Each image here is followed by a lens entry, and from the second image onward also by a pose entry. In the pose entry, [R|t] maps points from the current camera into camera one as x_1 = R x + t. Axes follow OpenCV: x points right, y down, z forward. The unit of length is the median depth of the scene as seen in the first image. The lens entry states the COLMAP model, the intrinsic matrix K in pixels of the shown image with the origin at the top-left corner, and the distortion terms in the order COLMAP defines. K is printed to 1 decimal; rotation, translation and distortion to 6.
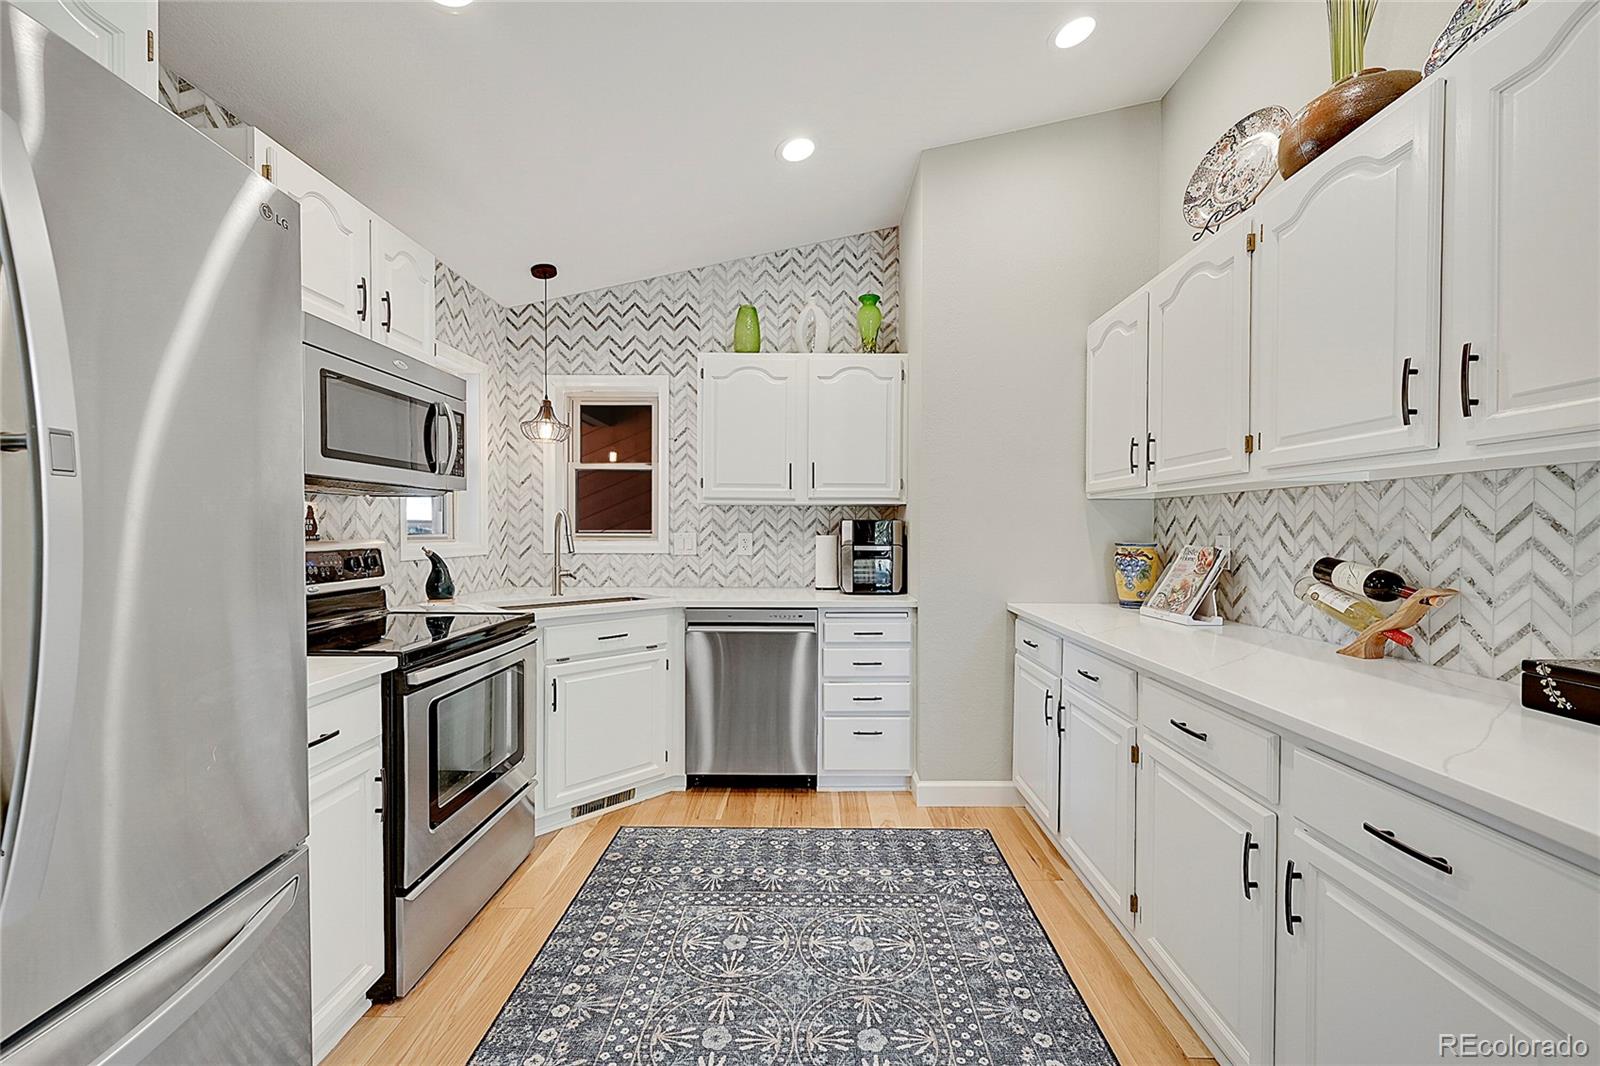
lens RADIAL K [[626.5, 0, 808.4], [0, 626.5, 538.4], [0, 0, 1]] dist [-0.002922, 0.000256]
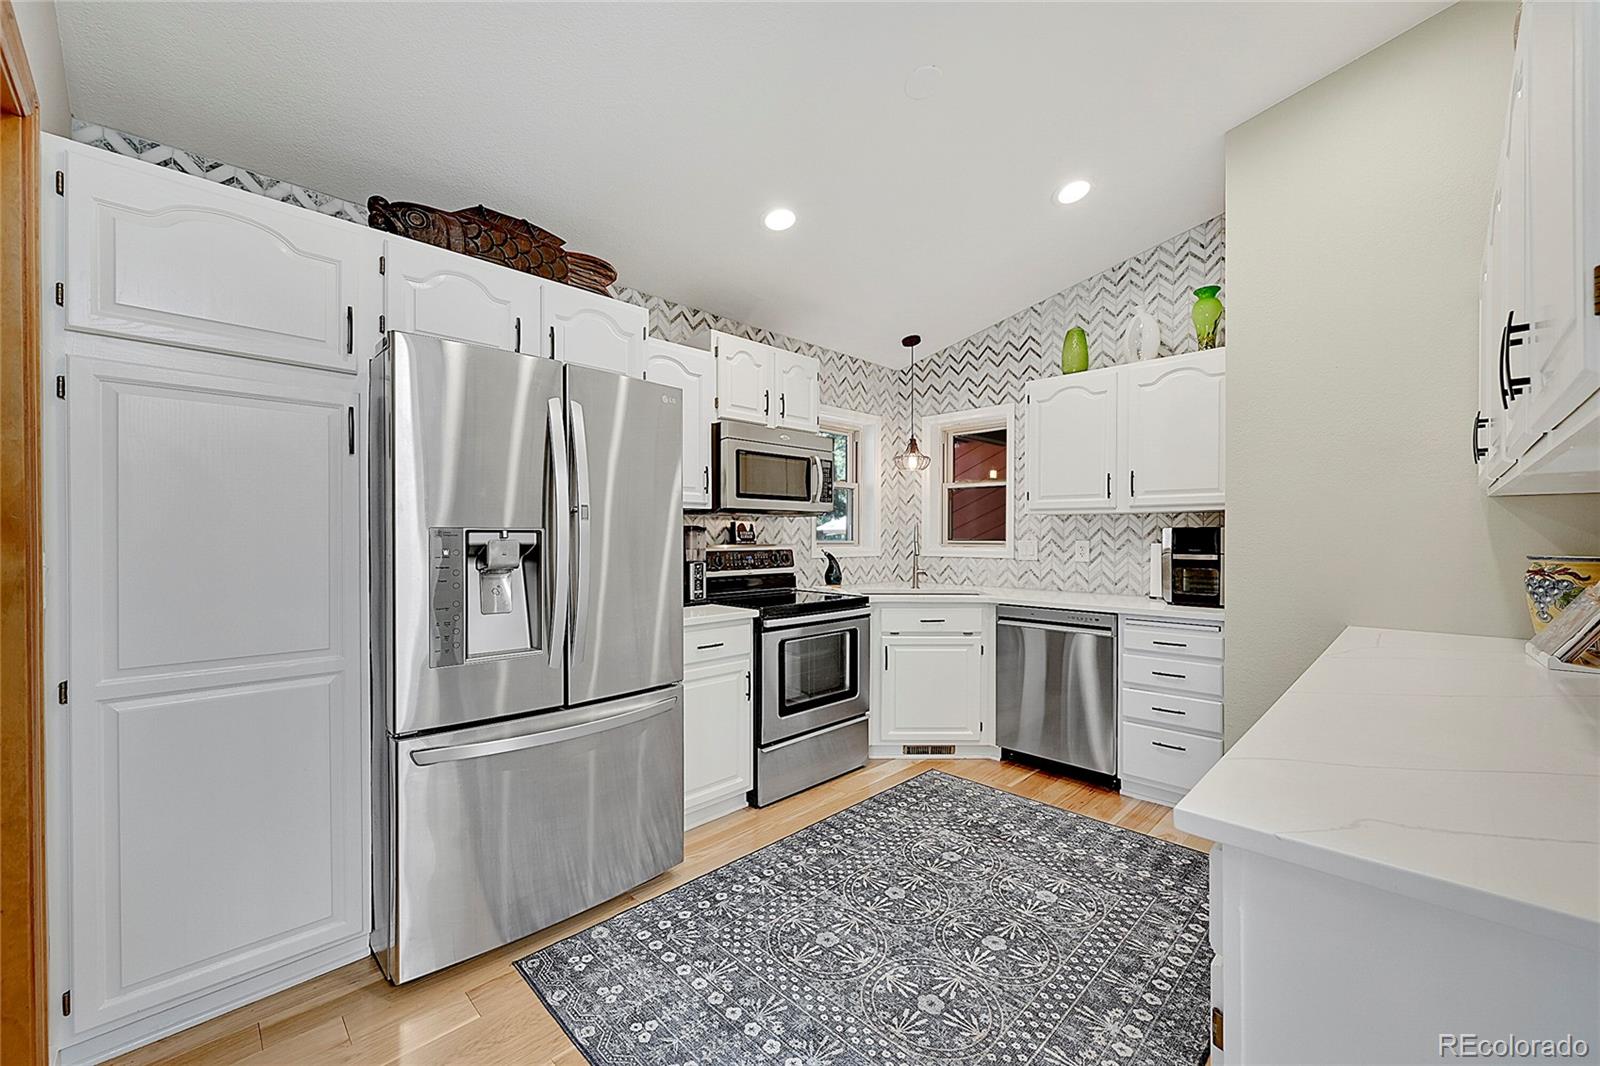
lens RADIAL K [[626.5, 0, 812.1], [0, 626.5, 537.7], [0, 0, 1]] dist [-0.002922, 0.000256]
pose [[0.717606, -0.000676, -0.696449, 0.466905], [-0.009126, 0.999905, -0.010375, 0.002077], [0.696389, 0.013801, 0.717532, -0.111580]]
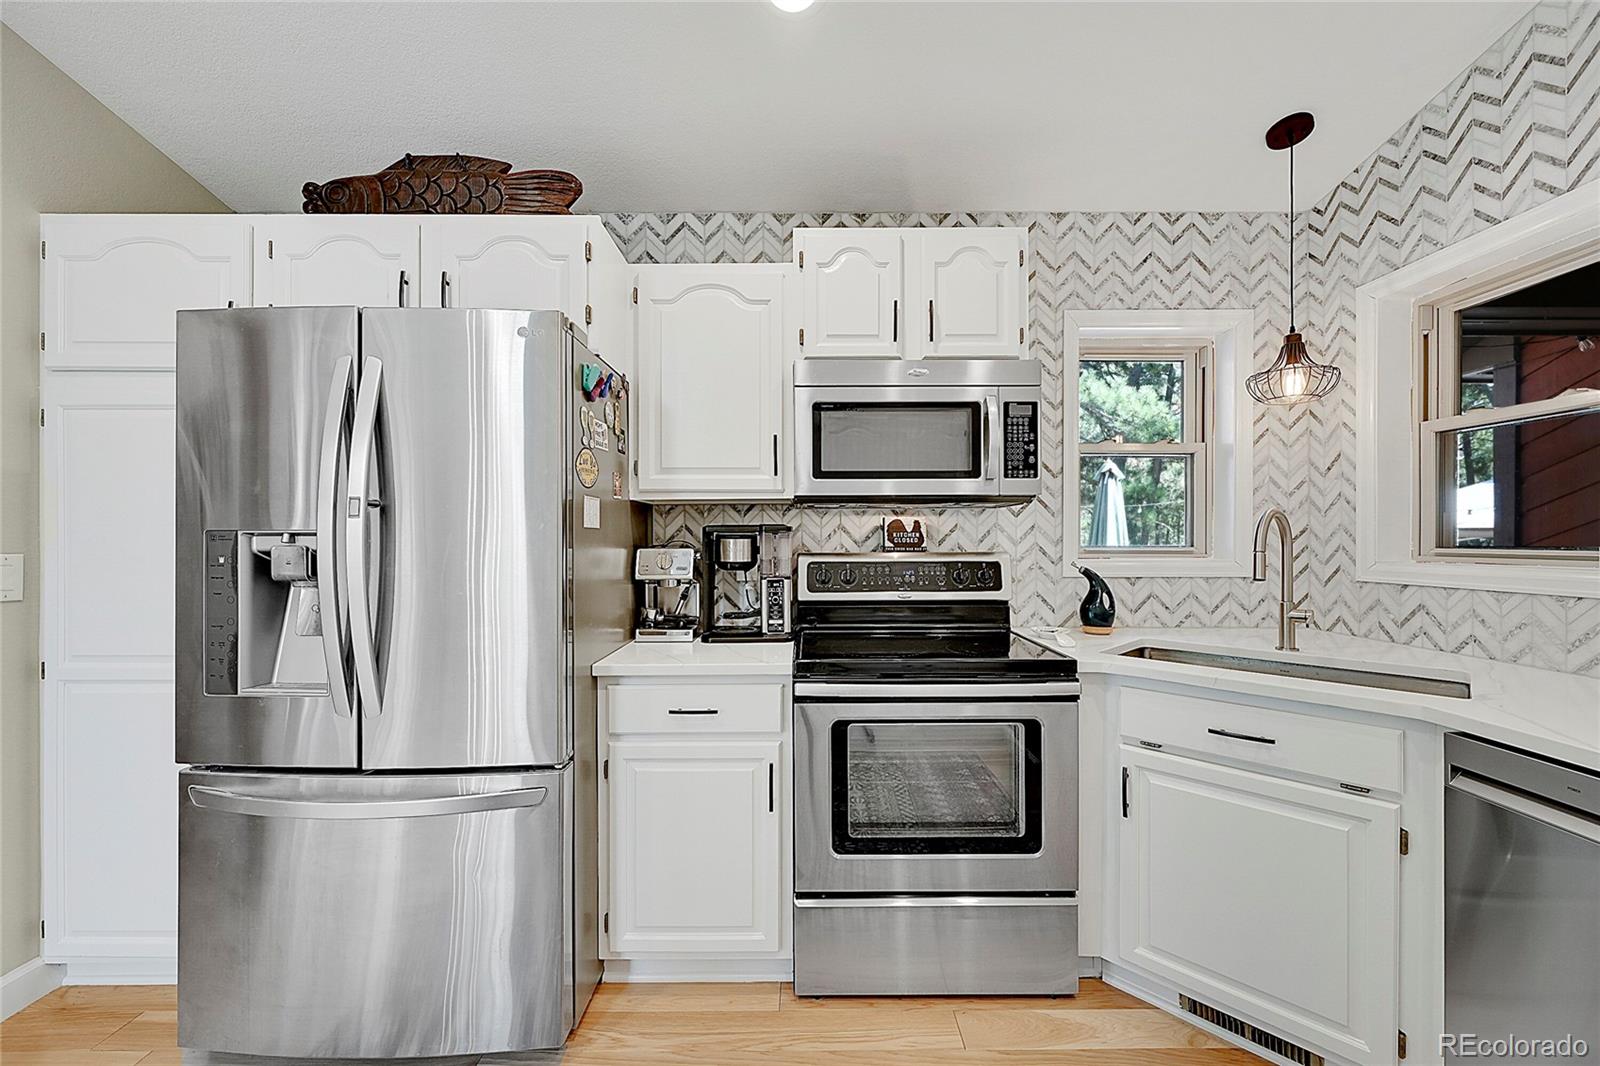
lens RADIAL K [[631.2, 0, 810.4], [0, 631.2, 537.7], [0, 0, 1]] dist [0.000957, 0.000102]
pose [[0.014560, -0.004627, -0.999883, 0.277304], [-0.013698, 0.999895, -0.004827, -0.011916], [0.999800, 0.013766, 0.014495, 0.700489]]
